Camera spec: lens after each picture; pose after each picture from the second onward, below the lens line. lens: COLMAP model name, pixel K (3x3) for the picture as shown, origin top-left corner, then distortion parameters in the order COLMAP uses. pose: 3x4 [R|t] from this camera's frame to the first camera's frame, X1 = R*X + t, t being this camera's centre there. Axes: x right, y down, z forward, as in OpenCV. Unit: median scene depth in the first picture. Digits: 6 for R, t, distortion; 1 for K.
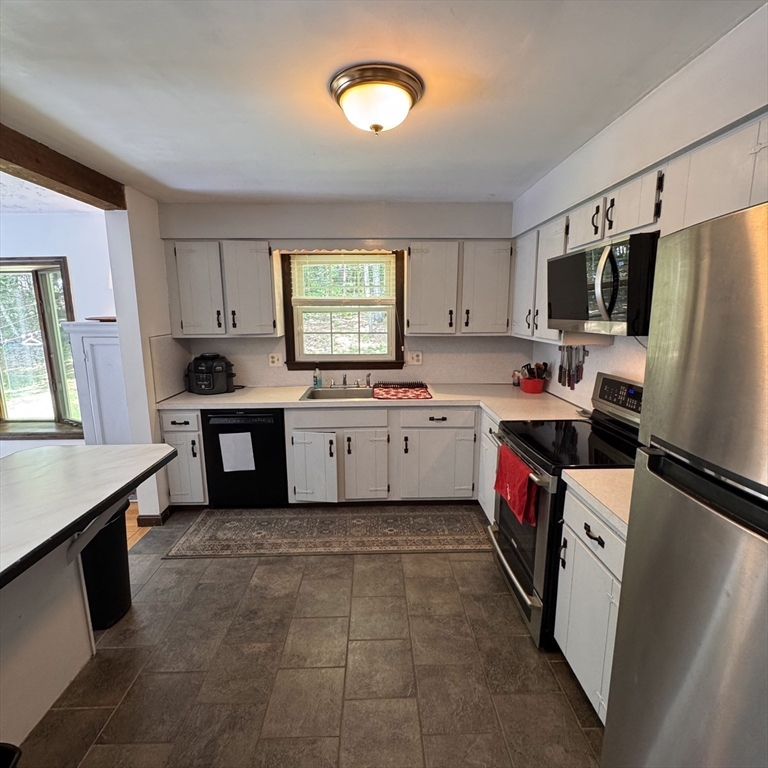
lens RADIAL K [[407.3, 0, 383.0], [0, 407.3, 382.3], [0, 0, 1]] dist [-0.005429, 0.001665]
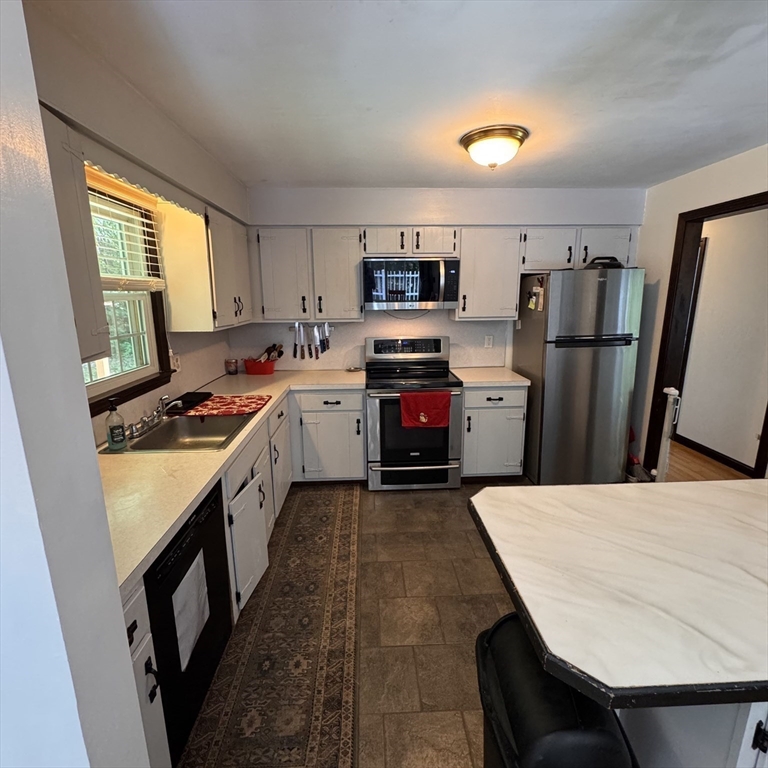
lens RADIAL K [[407.3, 0, 385.8], [0, 407.3, 383.8], [0, 0, 1]] dist [-0.005429, 0.001665]
pose [[-0.019913, -0.208044, 0.977917, -0.861661], [0.183076, 0.960814, 0.208133, -0.143098], [-0.982897, 0.183178, 0.018955, 0.826877]]
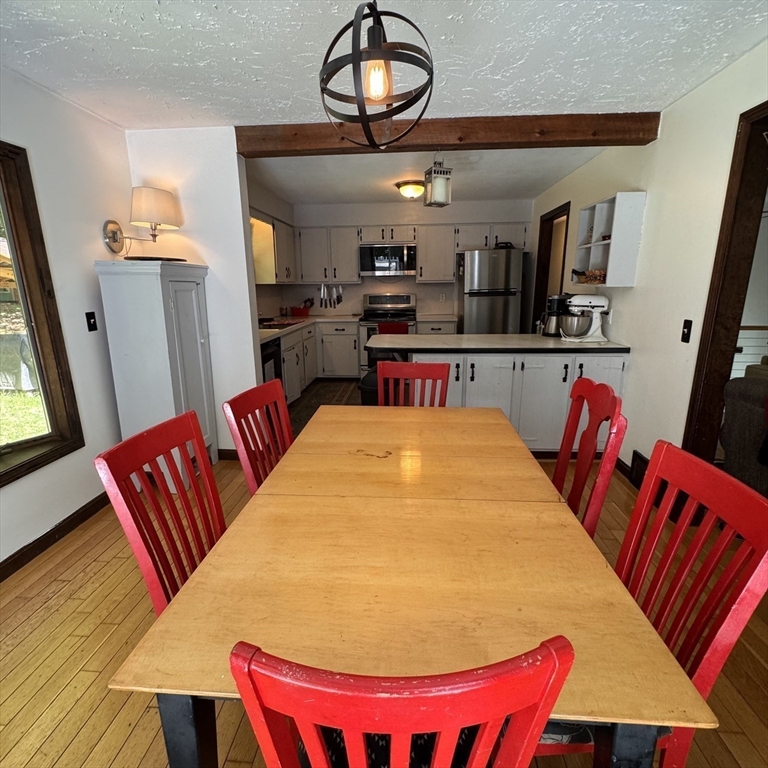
lens RADIAL K [[407.3, 0, 385.6], [0, 407.3, 377.8], [0, 0, 1]] dist [-0.005429, 0.001665]
pose [[0.090890, -0.221228, 0.970977, -1.713126], [0.185127, 0.961771, 0.201802, -0.011308], [-0.978502, 0.161413, 0.128371, 0.569662]]
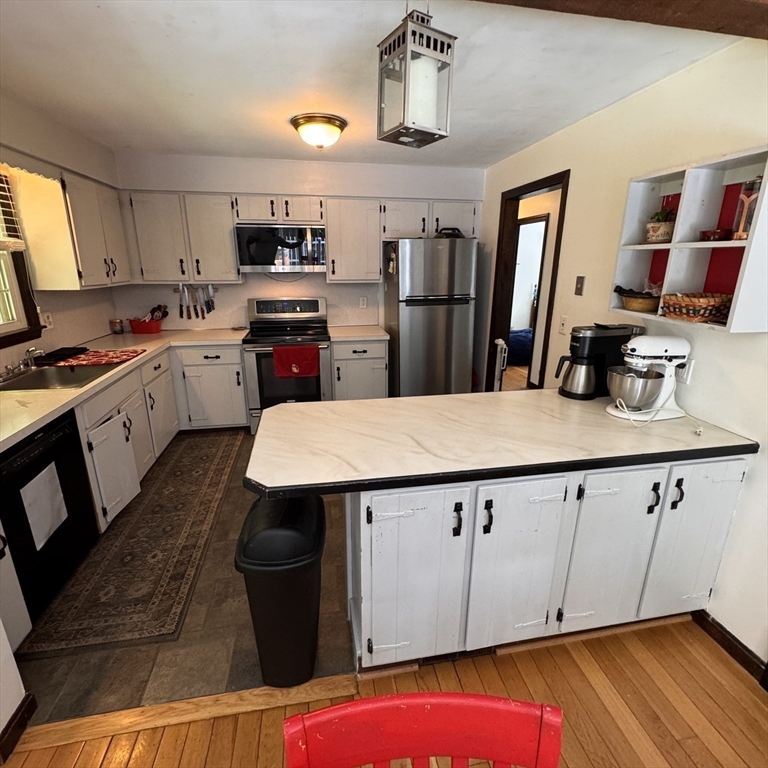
lens RADIAL K [[407.3, 0, 385.4], [0, 407.3, 383.3], [0, 0, 1]] dist [-0.005429, 0.001665]
pose [[-0.157634, -0.277288, 0.947767, -1.063716], [0.169591, 0.937906, 0.302609, -0.095952], [-0.972826, 0.208434, -0.100821, 0.621390]]
